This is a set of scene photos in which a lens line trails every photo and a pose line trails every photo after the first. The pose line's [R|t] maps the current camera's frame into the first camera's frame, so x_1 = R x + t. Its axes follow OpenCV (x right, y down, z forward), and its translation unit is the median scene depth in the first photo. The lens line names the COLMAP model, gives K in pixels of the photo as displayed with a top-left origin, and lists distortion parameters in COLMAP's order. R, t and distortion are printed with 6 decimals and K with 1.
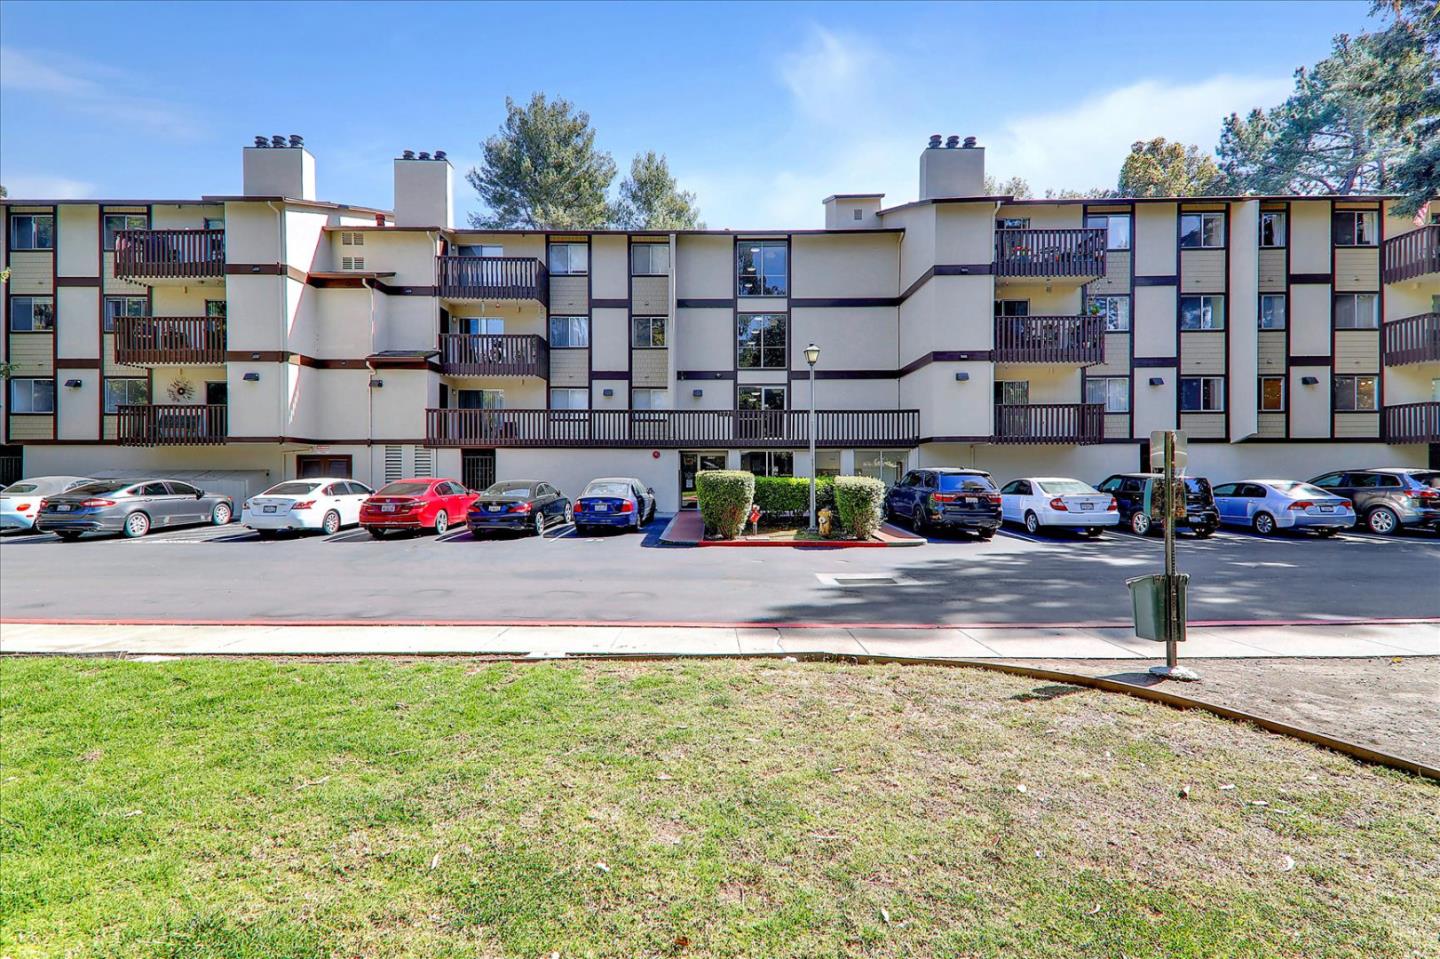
lens RADIAL K [[641.9, 0, 718.5], [0, 641.9, 476.0], [0, 0, 1]] dist [0.062158, -0.027536]
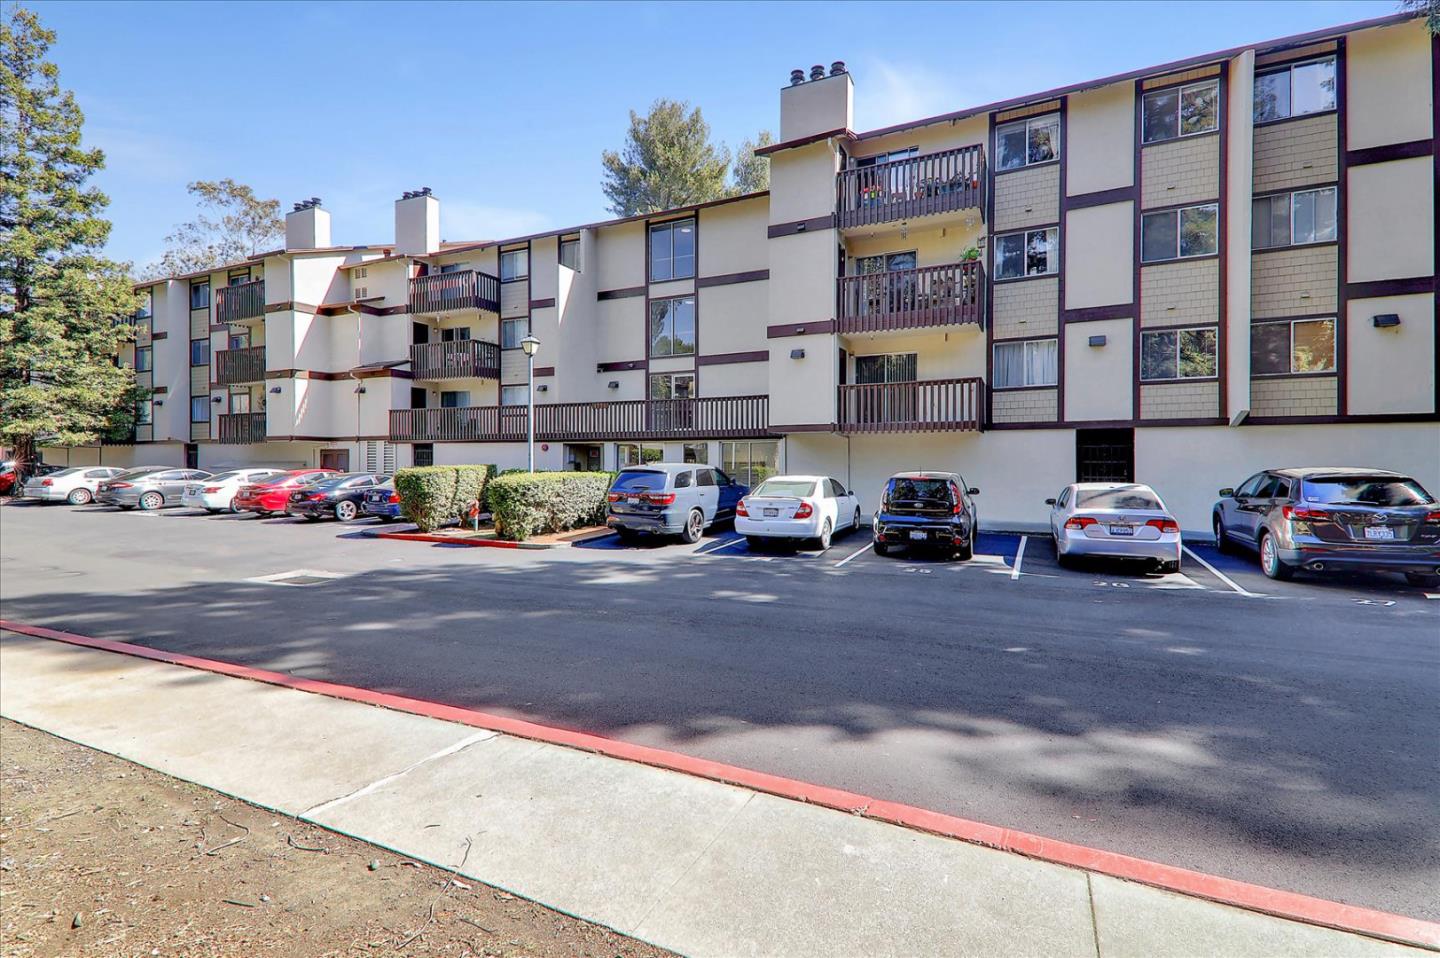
lens RADIAL K [[664.6, 0, 707.6], [0, 664.6, 459.2], [0, 0, 1]] dist [0.069504, -0.035650]
pose [[0.897504, 0.001960, -0.441002, 0.607525], [-0.004988, 0.999971, -0.005708, -0.009967], [0.440978, 0.007323, 0.897488, 0.158482]]
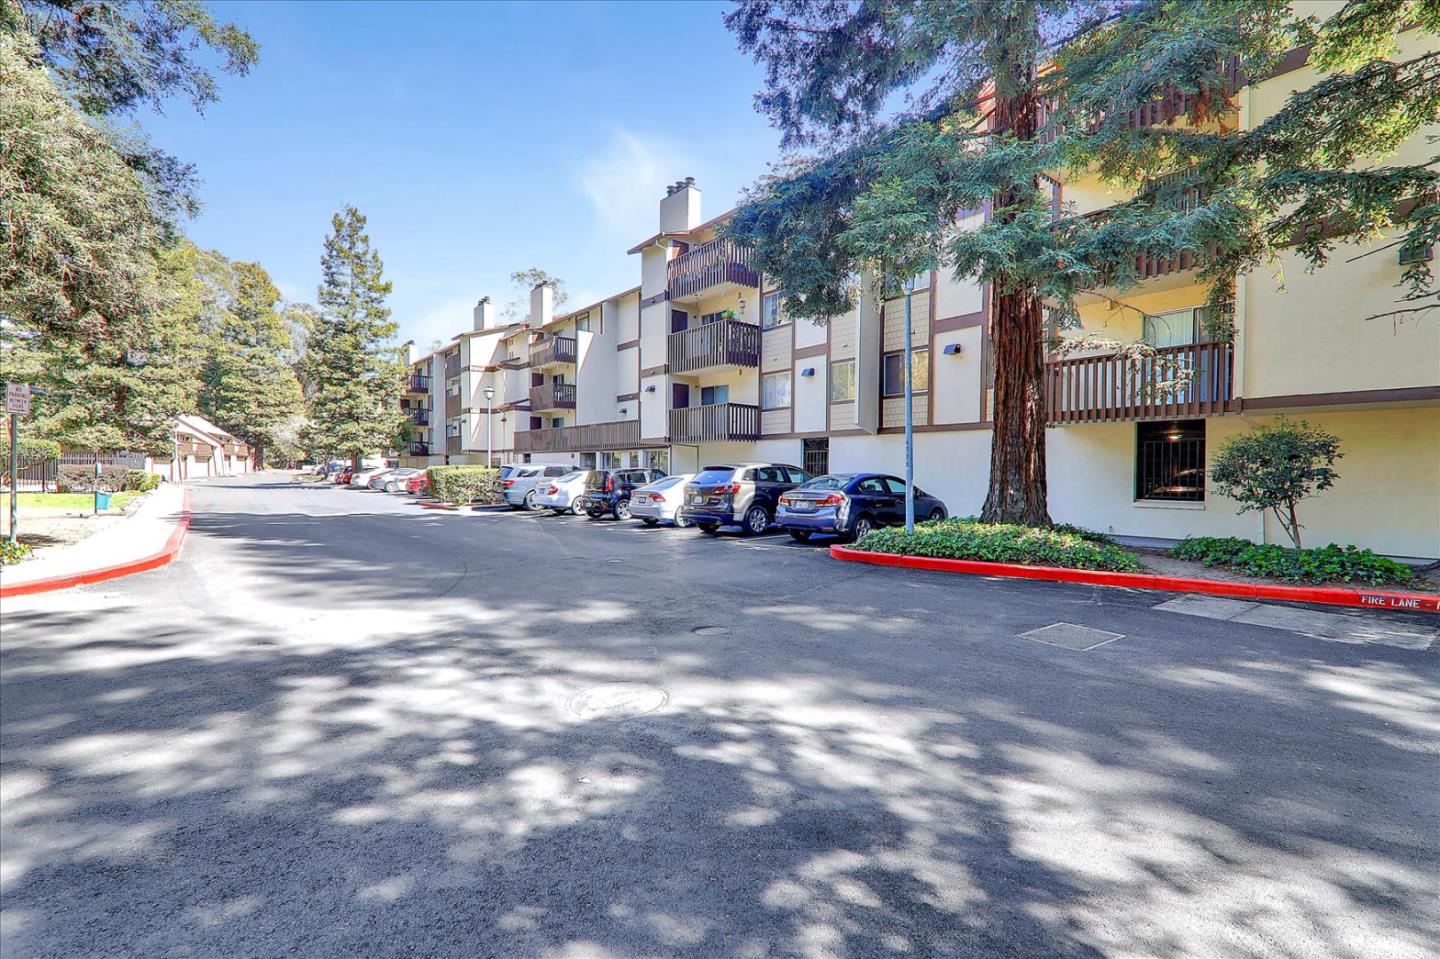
lens RADIAL K [[641.9, 0, 718.5], [0, 641.9, 476.0], [0, 0, 1]] dist [0.062158, -0.027536]
pose [[0.629919, 0.011658, -0.776574, 1.299568], [-0.011615, 0.999917, 0.005589, 0.002215], [0.776574, 0.005499, 0.630002, 0.313149]]
